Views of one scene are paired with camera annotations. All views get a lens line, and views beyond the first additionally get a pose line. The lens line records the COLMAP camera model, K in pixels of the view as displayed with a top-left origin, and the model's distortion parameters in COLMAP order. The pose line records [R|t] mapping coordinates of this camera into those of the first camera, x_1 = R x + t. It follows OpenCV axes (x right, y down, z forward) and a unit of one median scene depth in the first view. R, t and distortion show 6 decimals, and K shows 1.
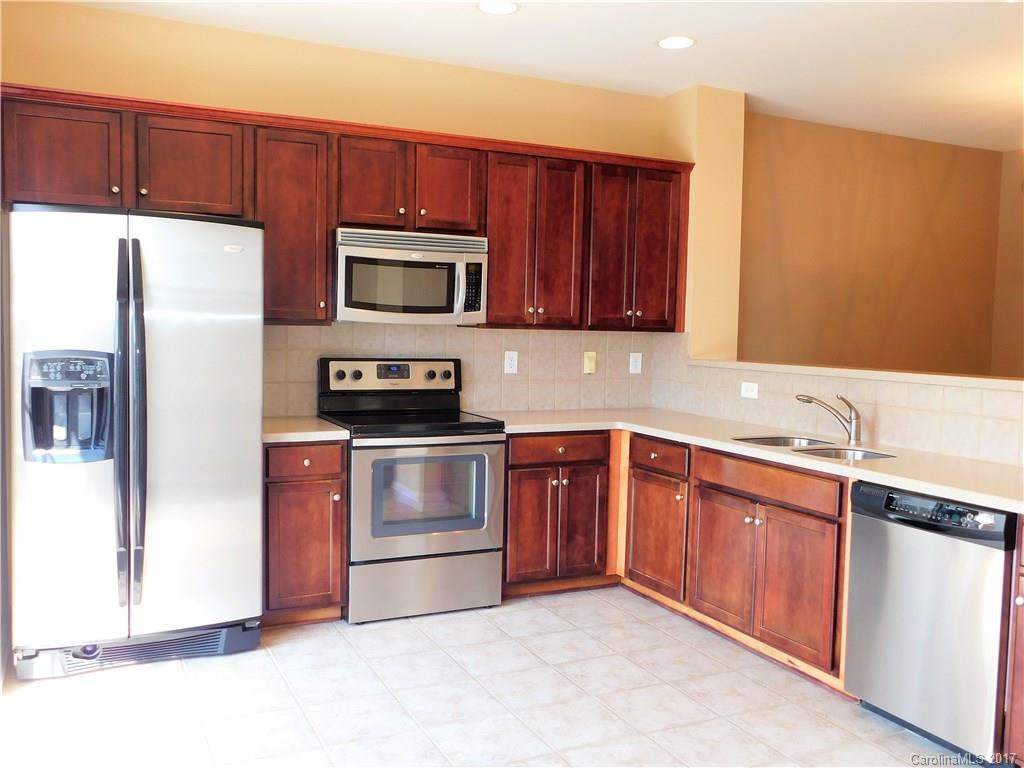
lens RADIAL K [[902.6, 0, 516.7], [0, 902.6, 385.5], [0, 0, 1]] dist [-0.002832, -0.003896]
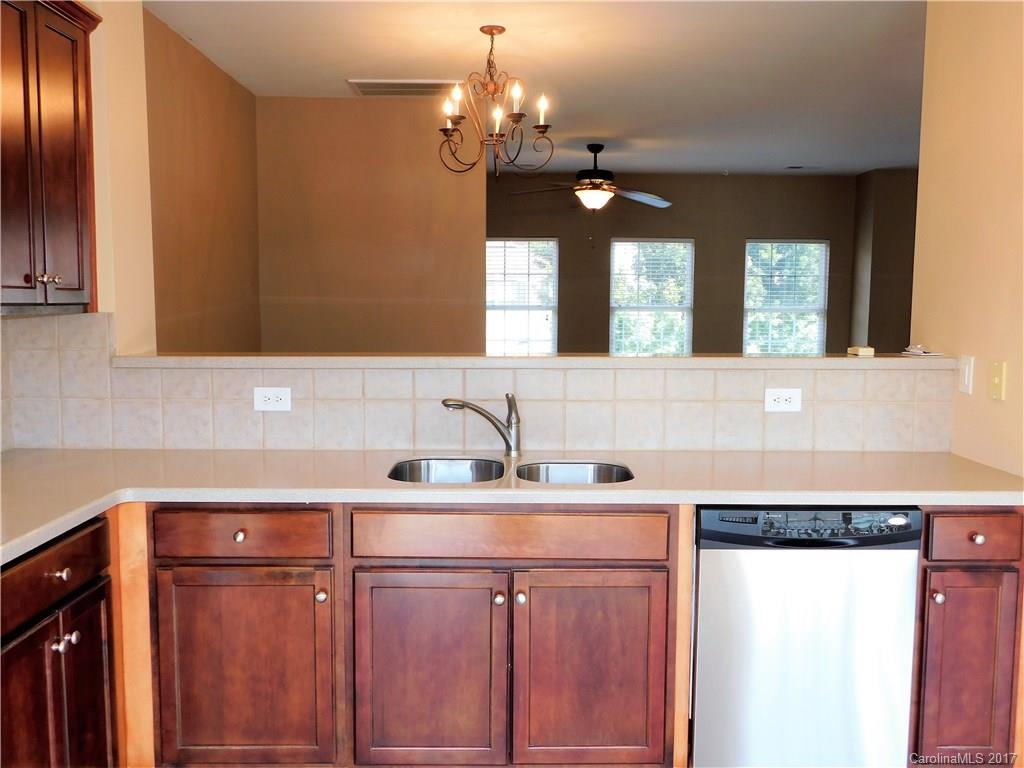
lens RADIAL K [[902.6, 0, 516.7], [0, 902.6, 385.5], [0, 0, 1]] dist [-0.002832, -0.003896]
pose [[0.432921, -0.104179, 0.895392, -0.273350], [0.066109, 0.994294, 0.083723, -0.052492], [-0.899004, 0.022948, 0.437338, 0.622340]]
